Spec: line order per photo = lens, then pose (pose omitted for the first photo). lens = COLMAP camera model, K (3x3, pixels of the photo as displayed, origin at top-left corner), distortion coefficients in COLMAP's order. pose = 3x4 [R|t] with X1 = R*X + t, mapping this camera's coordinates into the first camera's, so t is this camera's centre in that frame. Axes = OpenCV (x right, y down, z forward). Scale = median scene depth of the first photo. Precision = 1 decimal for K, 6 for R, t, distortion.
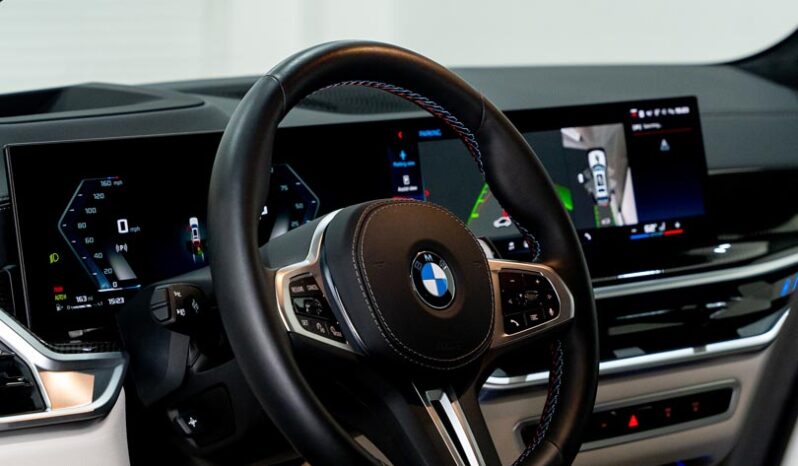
lens RADIAL K [[2378.3, 0, 405.6], [0, 2378.3, 182.8], [0, 0, 1]] dist [0.166550, 0.000000]
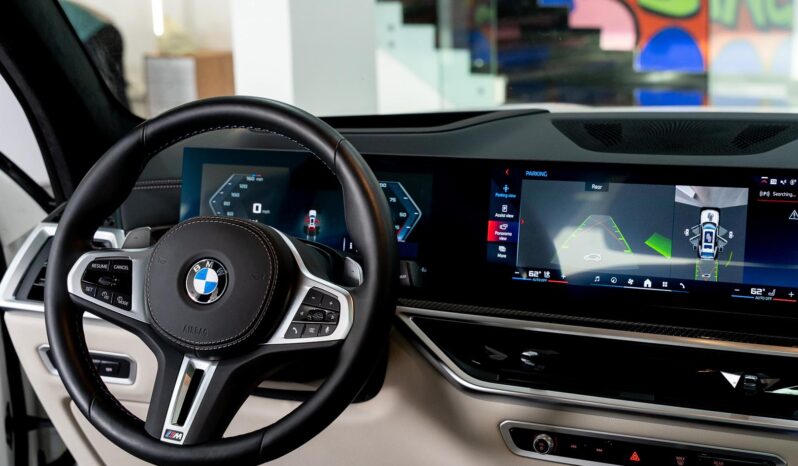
lens RADIAL K [[1285.2, 0, 403.0], [0, 1285.2, 228.4], [0, 0, 1]] dist [0.011053, 0.000000]
pose [[0.402179, 0.163208, -0.900897, 0.605837], [-0.074311, 0.986556, 0.145552, -0.087636], [0.912540, 0.008408, 0.408901, 0.700691]]
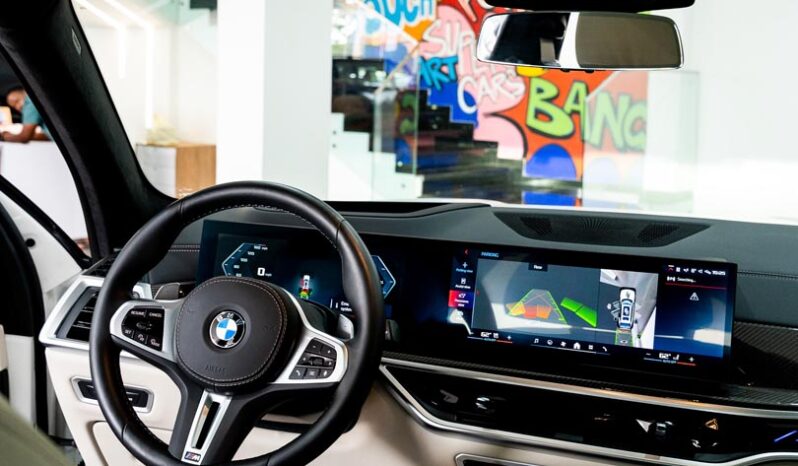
lens RADIAL K [[1019.8, 0, 401.6], [0, 1019.8, 164.3], [0, 0, 1]] dist [-0.011890, 0.000000]
pose [[0.458822, 0.071263, -0.885666, 0.589514], [-0.128252, 0.991652, 0.013349, -0.083801], [0.879223, 0.107464, 0.464131, 0.667498]]
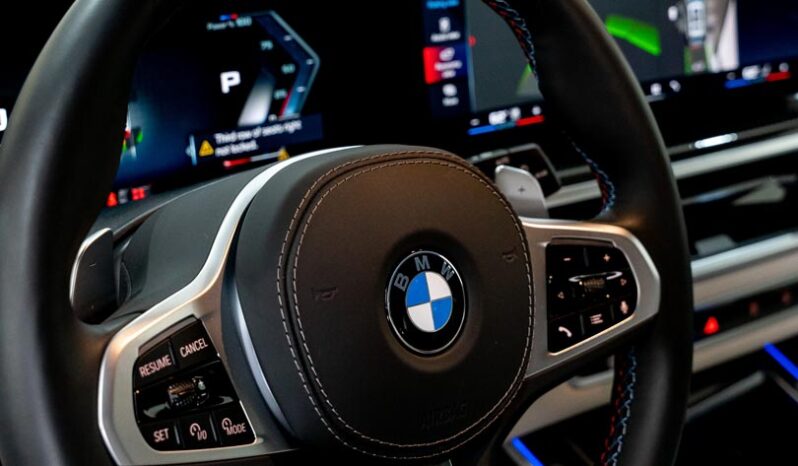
lens RADIAL K [[1309.2, 0, 394.7], [0, 1309.2, 163.3], [0, 0, 1]] dist [-0.005681, 0.000000]
pose [[0.993367, 0.069703, -0.091448, 0.026677], [-0.045740, 0.969223, 0.241899, -0.060787], [0.105494, -0.236112, 0.965983, 0.604272]]
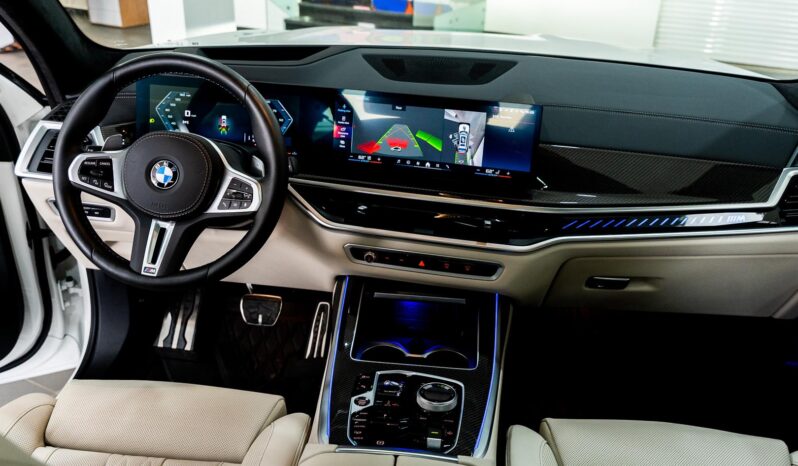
lens RADIAL K [[666.3, 0, 401.7], [0, 666.3, 199.8], [0, 0, 1]] dist [0.010166, -0.012769]
pose [[0.598556, 0.322041, -0.733499, 0.503769], [-0.116644, 0.940915, 0.317921, -0.131399], [0.792543, -0.104736, 0.600754, 0.702422]]
